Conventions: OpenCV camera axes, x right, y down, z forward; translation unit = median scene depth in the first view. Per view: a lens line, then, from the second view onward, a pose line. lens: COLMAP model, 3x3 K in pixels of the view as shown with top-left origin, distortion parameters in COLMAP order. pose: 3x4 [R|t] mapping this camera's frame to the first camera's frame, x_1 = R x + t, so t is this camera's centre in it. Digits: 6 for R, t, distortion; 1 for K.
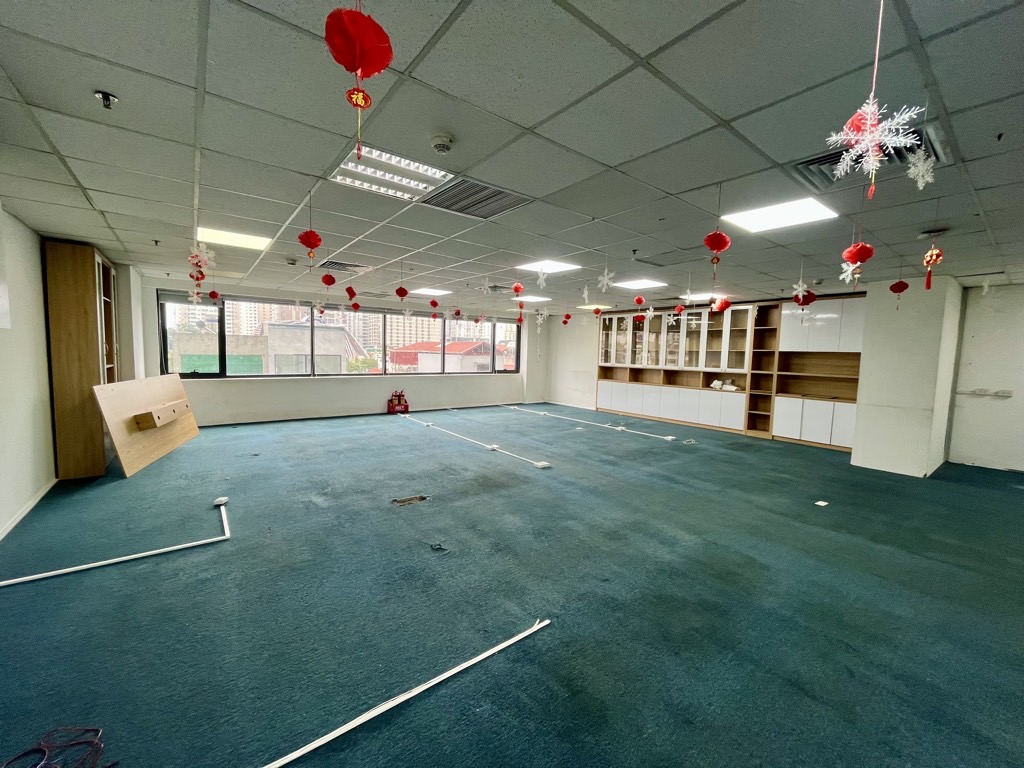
lens RADIAL K [[413.4, 0, 512.0], [0, 413.4, 384.0], [0, 0, 1]] dist [-0.001379, -0.000158]
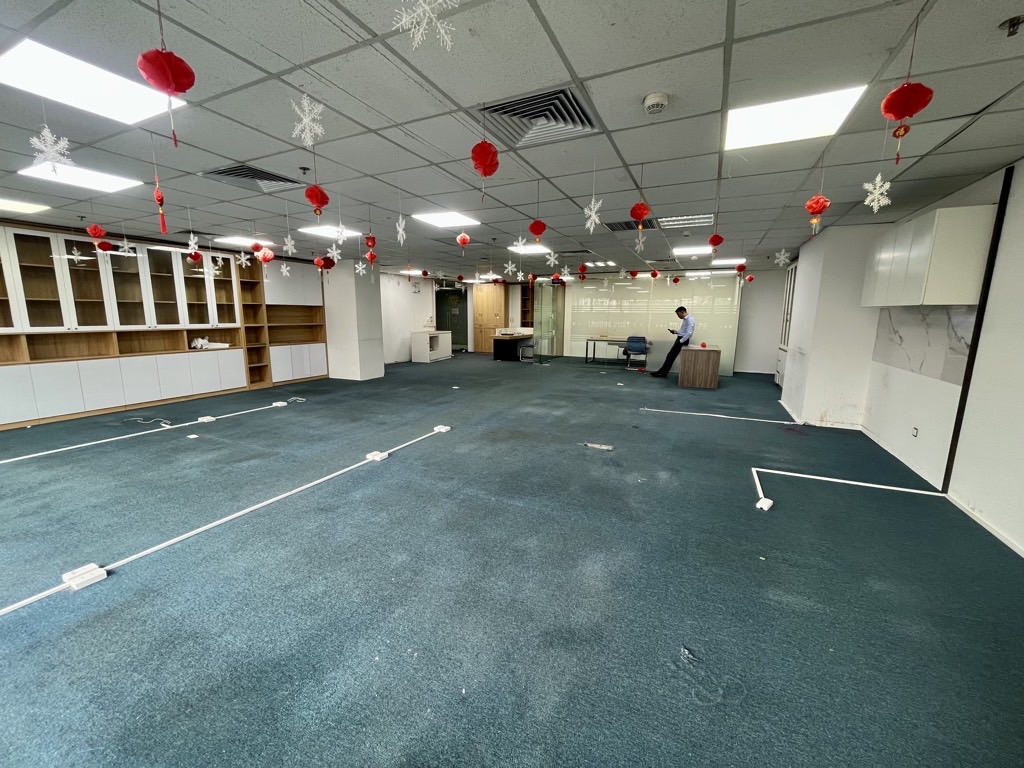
lens RADIAL K [[413.4, 0, 512.0], [0, 413.4, 384.0], [0, 0, 1]] dist [-0.001379, -0.000158]
pose [[-0.446988, -0.185589, 0.875076, -0.587651], [0.048572, 0.971763, 0.230906, -0.089798], [-0.893220, 0.145716, -0.425352, 0.869683]]
